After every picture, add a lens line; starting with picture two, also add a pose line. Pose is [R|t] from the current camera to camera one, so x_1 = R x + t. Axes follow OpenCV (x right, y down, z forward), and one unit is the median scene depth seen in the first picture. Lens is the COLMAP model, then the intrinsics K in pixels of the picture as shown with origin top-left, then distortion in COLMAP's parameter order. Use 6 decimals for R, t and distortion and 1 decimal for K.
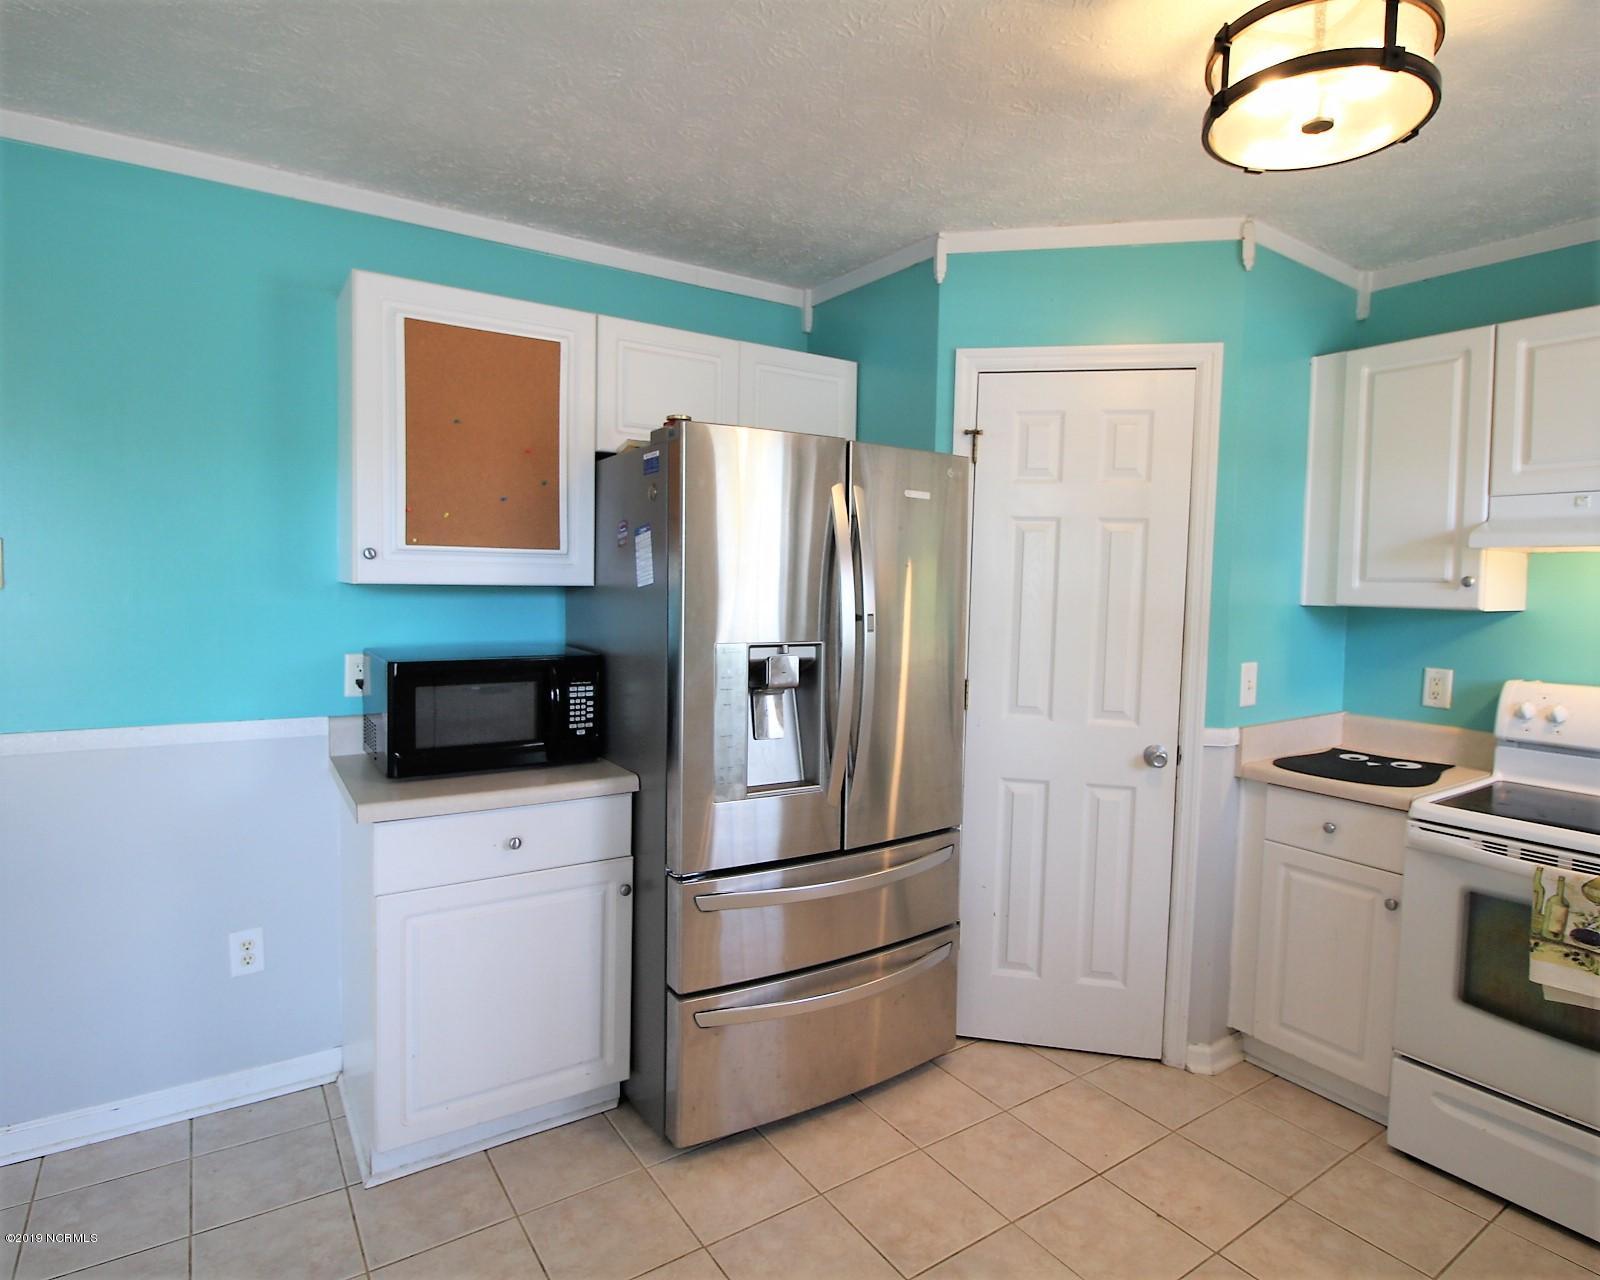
lens RADIAL K [[899.7, 0, 800.0], [0, 899.7, 640.0], [0, 0, 1]] dist [-0.001994, -0.001159]
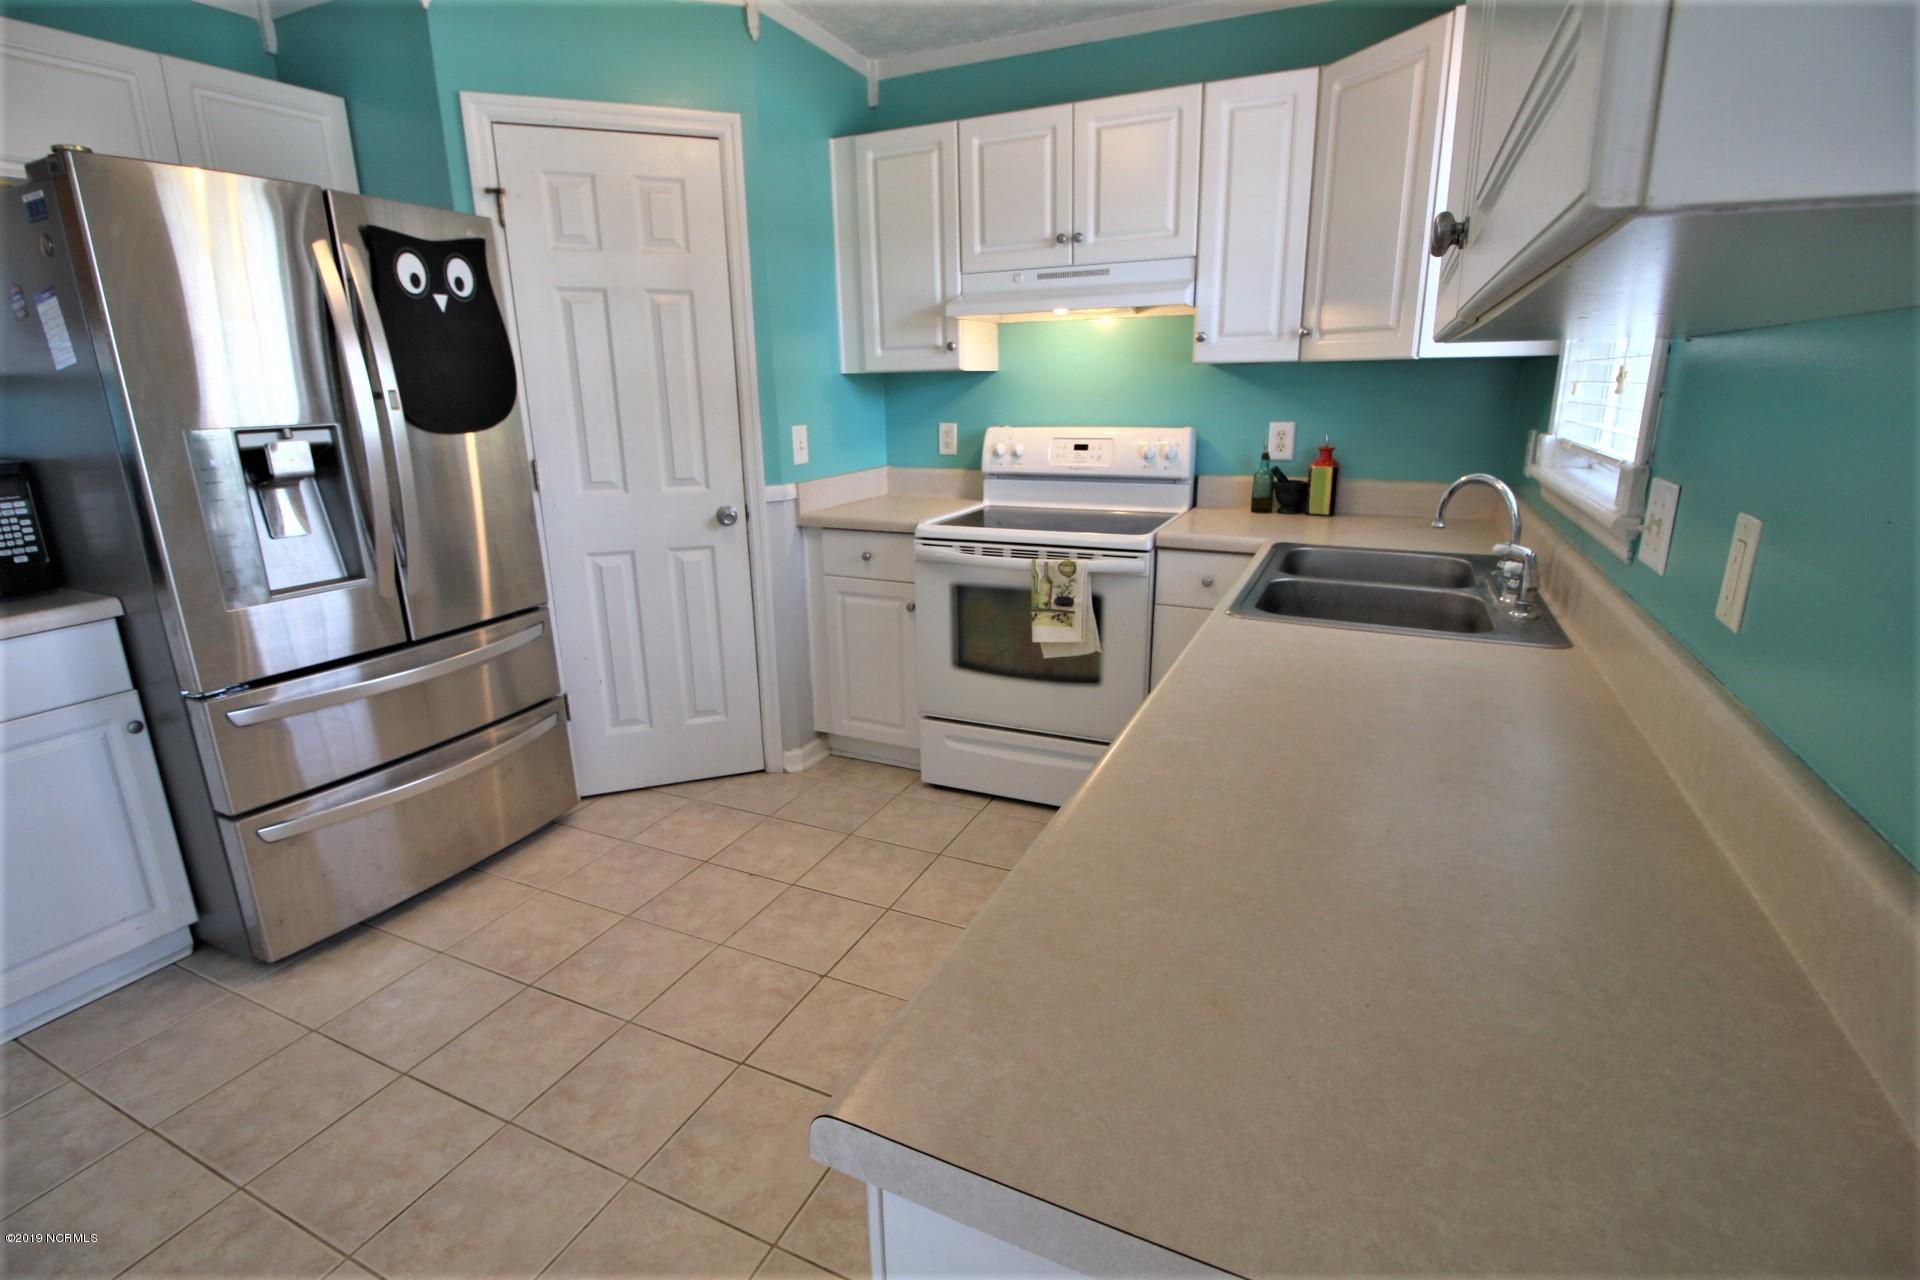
lens RADIAL K [[893.3, 0, 960.0], [0, 893.3, 640.0], [0, 0, 1]] dist [0.002764, -0.013566]
pose [[0.855937, -0.175121, 0.486523, 0.079609], [0.068412, 0.970986, 0.229143, 0.046569], [-0.512535, -0.162848, 0.843083, -0.113507]]
